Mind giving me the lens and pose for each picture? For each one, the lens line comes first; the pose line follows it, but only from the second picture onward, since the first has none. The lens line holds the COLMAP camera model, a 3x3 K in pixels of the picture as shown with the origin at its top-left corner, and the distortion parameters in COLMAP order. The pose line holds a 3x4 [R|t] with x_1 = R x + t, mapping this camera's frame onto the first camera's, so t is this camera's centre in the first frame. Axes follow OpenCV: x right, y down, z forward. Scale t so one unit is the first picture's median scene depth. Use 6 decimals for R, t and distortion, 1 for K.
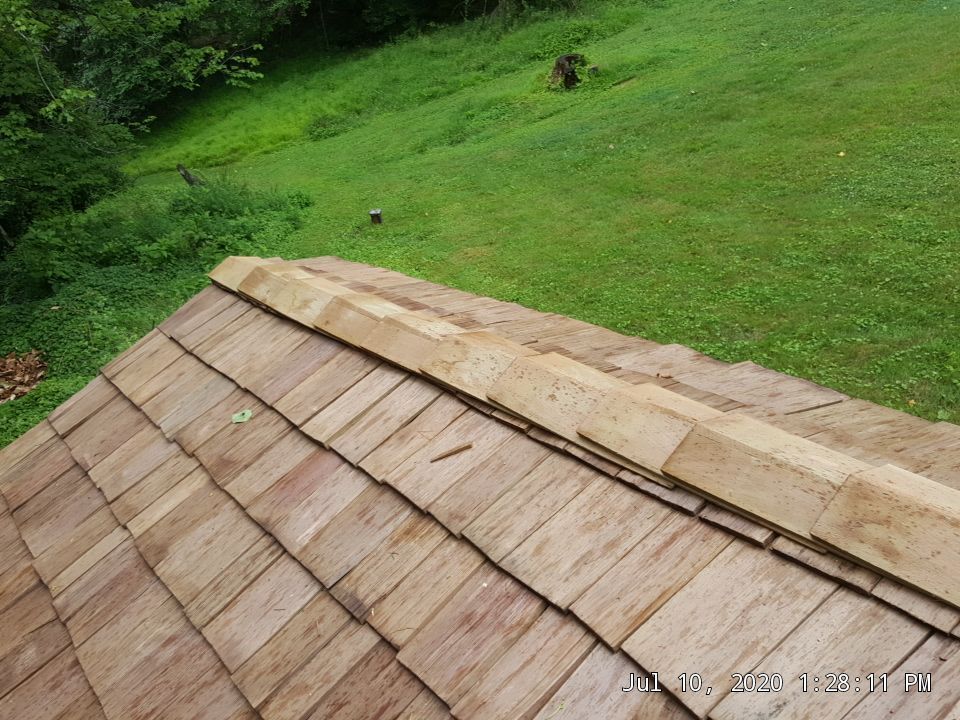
lens RADIAL K [[1029.5, 0, 447.8], [0, 1029.5, 360.7], [0, 0, 1]] dist [0.177263, -0.367201]
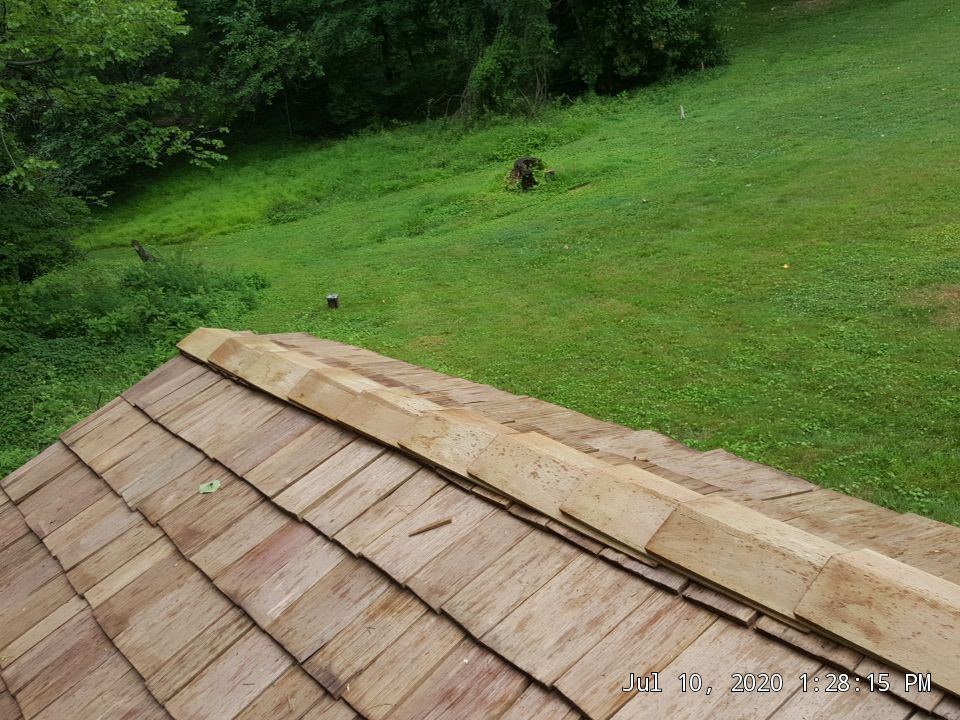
lens RADIAL K [[1034.0, 0, 464.7], [0, 1034.0, 357.6], [0, 0, 1]] dist [0.168153, -0.336686]
pose [[0.996401, 0.048306, 0.069648, -0.032934], [-0.041633, 0.994675, -0.094275, 0.015328], [-0.073831, 0.091036, 0.993107, -0.011348]]
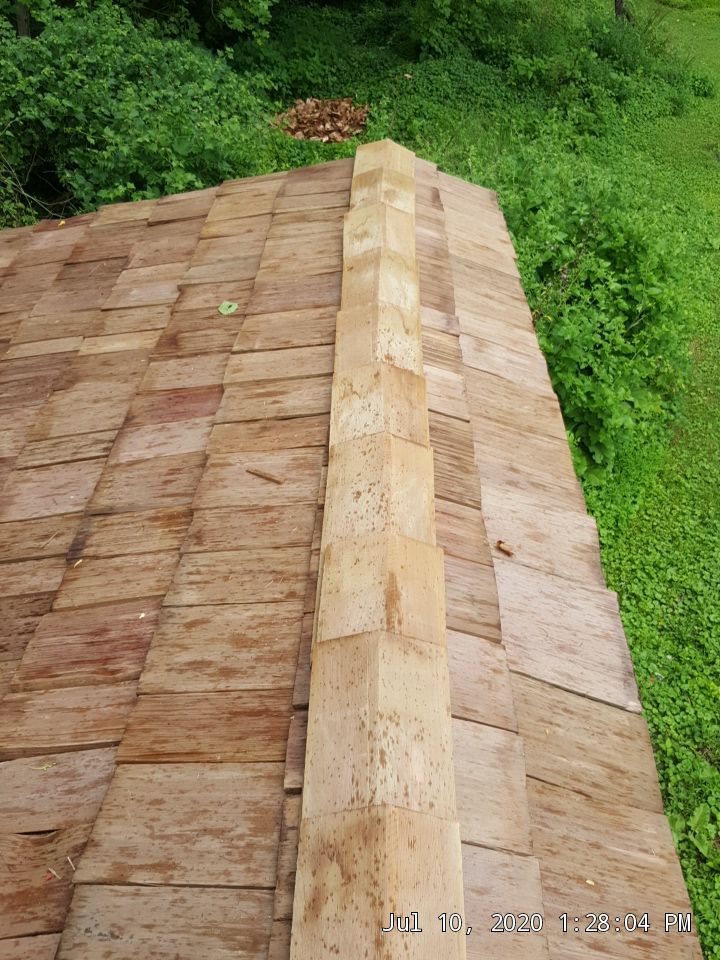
lens RADIAL K [[995.7, 0, 343.5], [0, 995.7, 473.4], [0, 0, 1]] dist [0.158840, -0.372215]
pose [[0.758215, 0.586922, -0.283959, 0.249158], [-0.480844, 0.797488, 0.364419, -0.220808], [0.440339, -0.139769, 0.886886, 0.175222]]
